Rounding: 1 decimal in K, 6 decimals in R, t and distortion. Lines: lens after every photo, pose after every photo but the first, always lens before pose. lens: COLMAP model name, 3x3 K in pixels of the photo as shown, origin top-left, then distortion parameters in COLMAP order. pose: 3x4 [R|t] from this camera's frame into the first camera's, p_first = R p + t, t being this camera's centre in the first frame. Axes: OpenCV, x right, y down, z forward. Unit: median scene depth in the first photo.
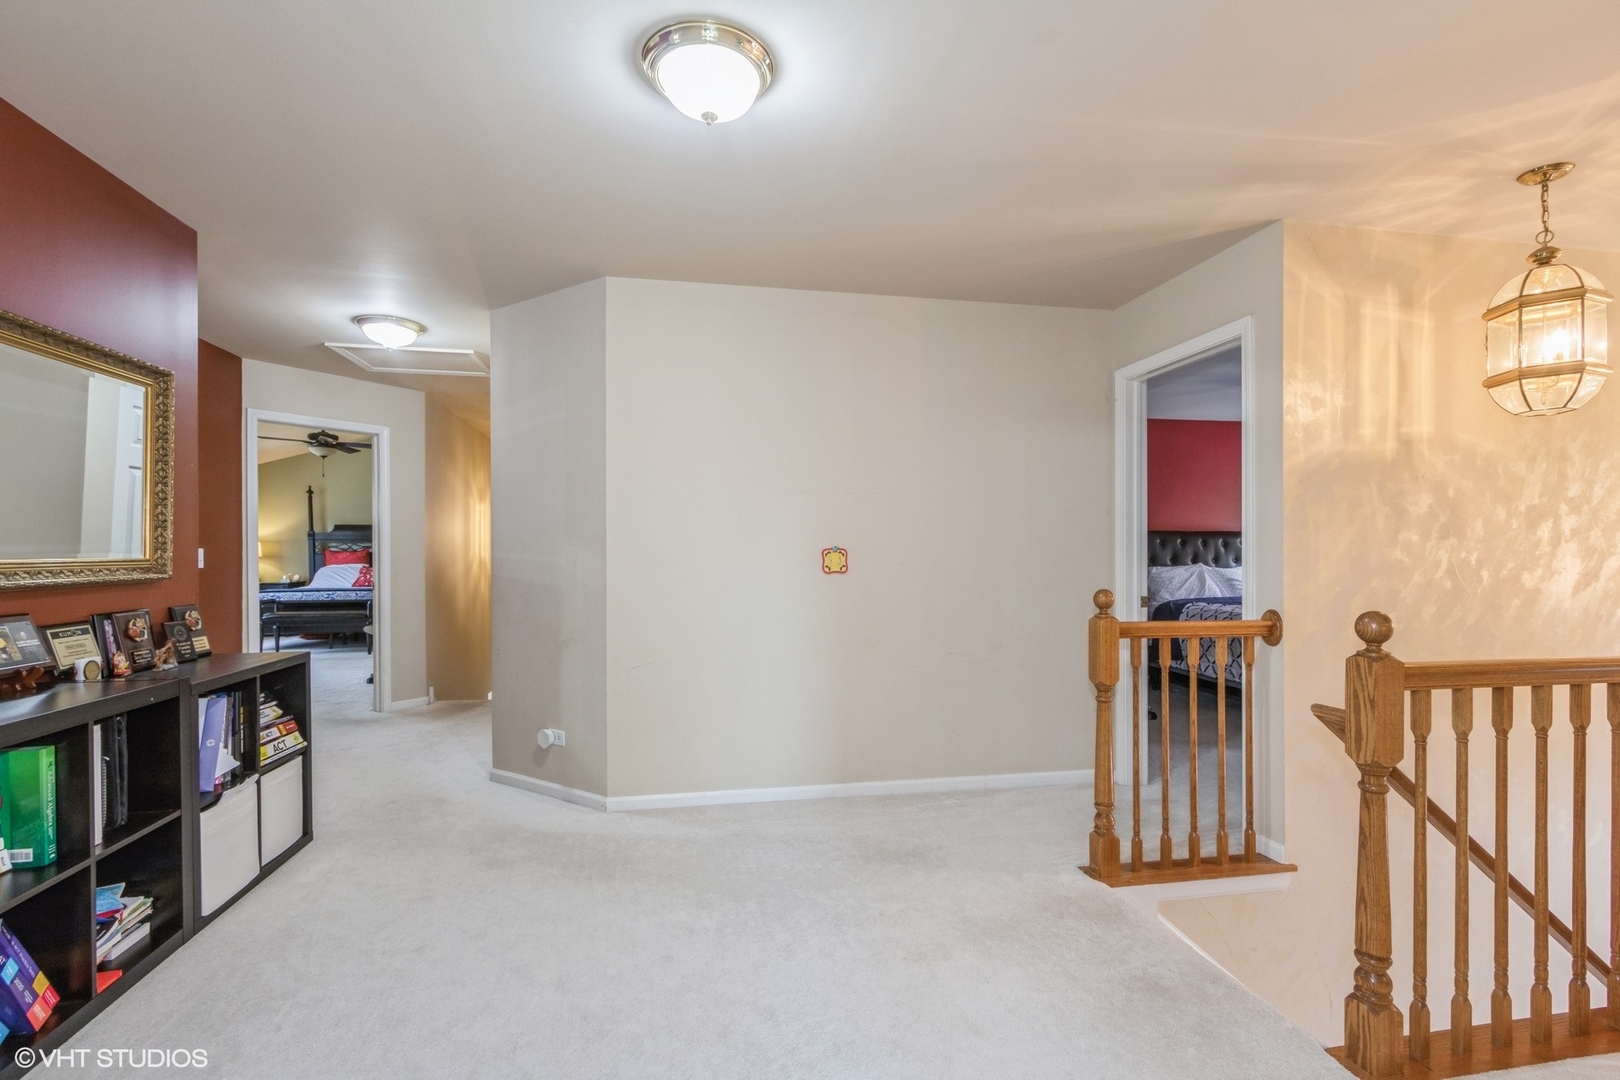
lens RADIAL K [[741.5, 0, 806.8], [0, 741.5, 552.7], [0, 0, 1]] dist [0.001005, 0.000053]
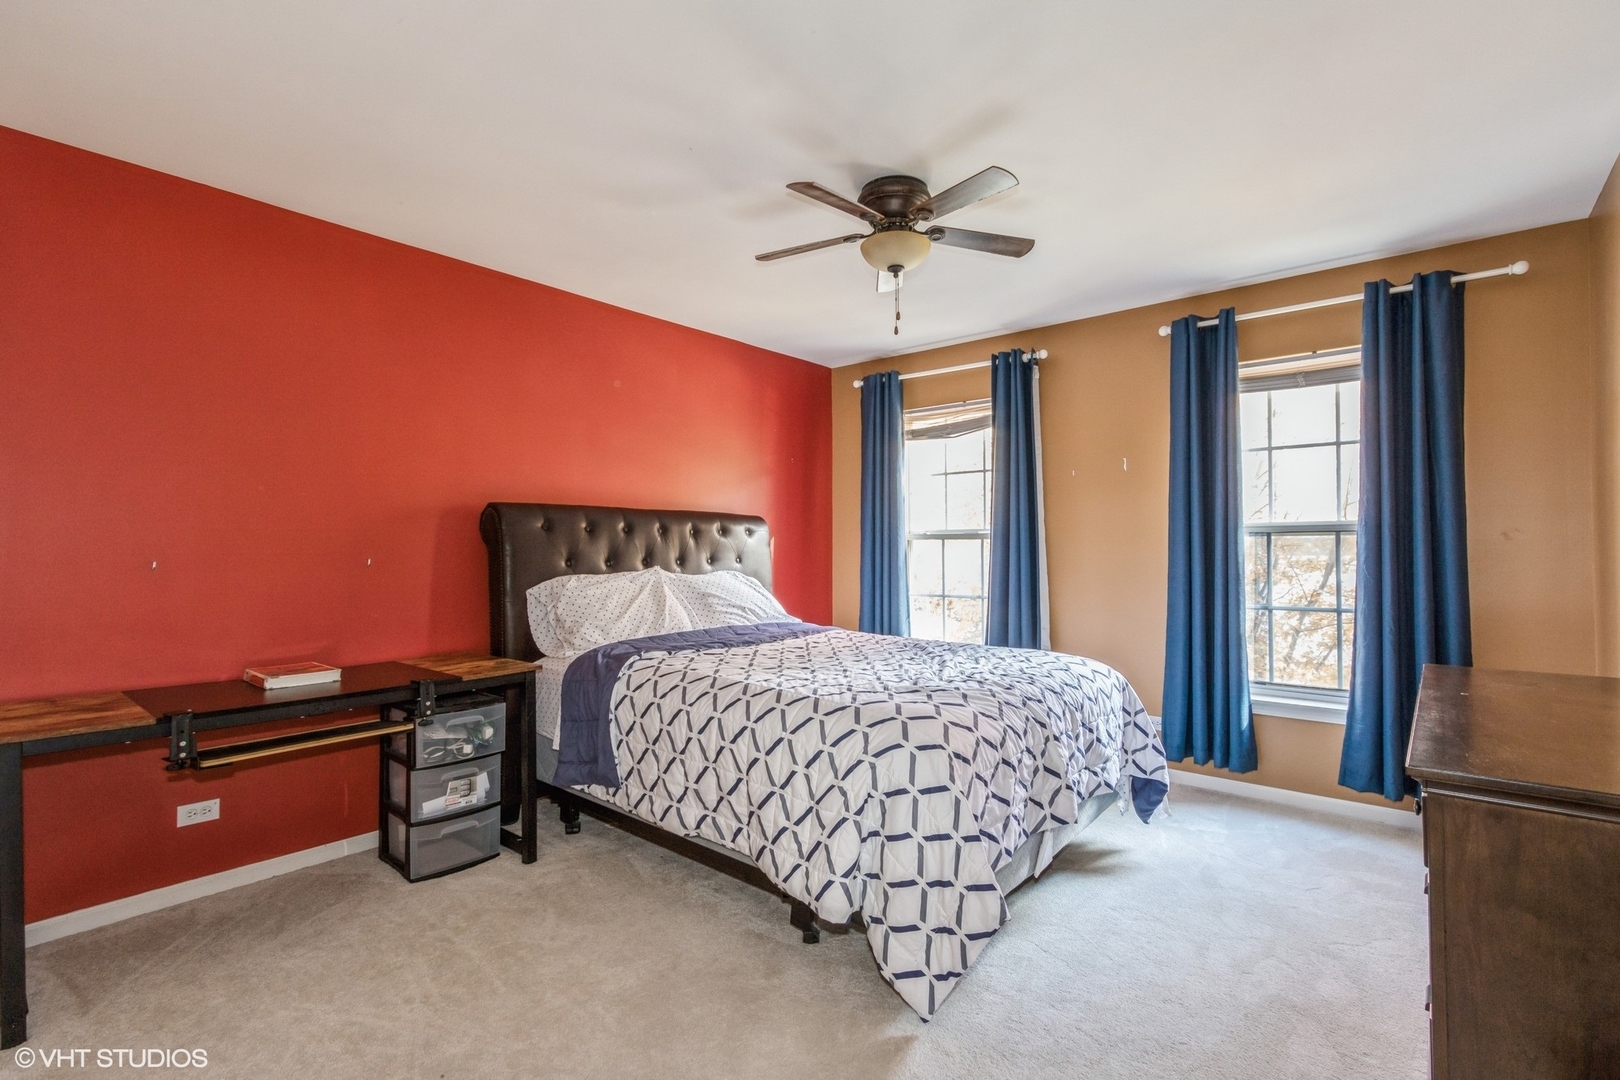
lens RADIAL K [[741.5, 0, 808.5], [0, 741.5, 541.0], [0, 0, 1]] dist [0.001005, 0.000053]
pose [[0.776076, 0.005678, 0.630614, 0.274257], [-0.002232, 0.999978, -0.006257, -0.001684], [-0.630636, 0.003448, 0.776071, 0.507970]]
